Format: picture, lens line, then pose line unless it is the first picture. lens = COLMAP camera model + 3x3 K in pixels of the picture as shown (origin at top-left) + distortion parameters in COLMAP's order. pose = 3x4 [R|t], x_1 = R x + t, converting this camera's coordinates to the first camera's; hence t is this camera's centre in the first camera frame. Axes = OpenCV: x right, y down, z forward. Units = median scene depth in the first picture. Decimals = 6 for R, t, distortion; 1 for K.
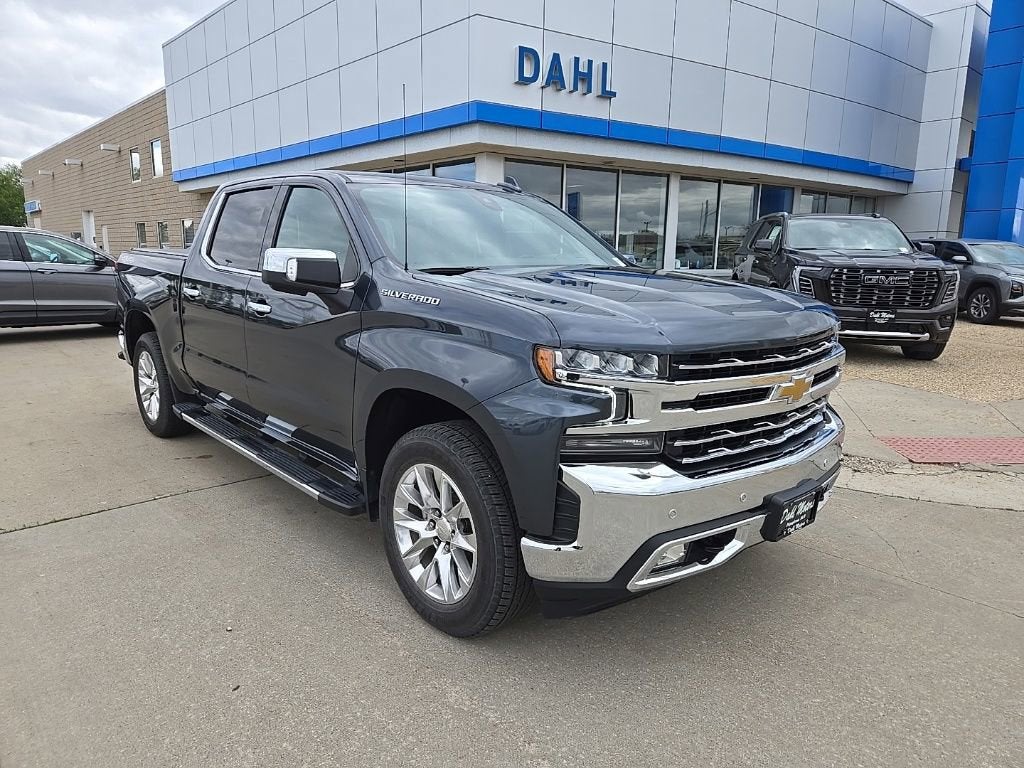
lens RADIAL K [[684.8, 0, 500.4], [0, 684.8, 399.2], [0, 0, 1]] dist [0.048020, -0.039495]
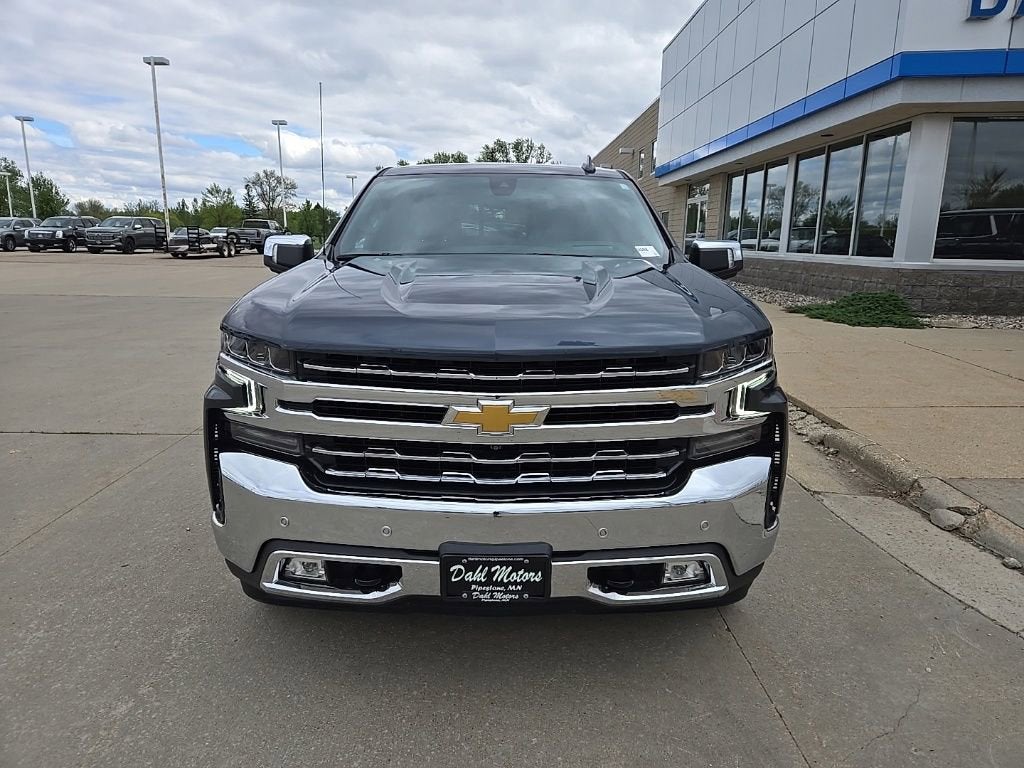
lens RADIAL K [[684.8, 0, 516.5], [0, 684.8, 390.9], [0, 0, 1]] dist [0.048020, -0.039495]
pose [[0.741634, 0.137069, -0.656651, 0.928162], [-0.134329, 0.989419, 0.054818, -0.087882], [0.657217, 0.047552, 0.752200, 0.430666]]
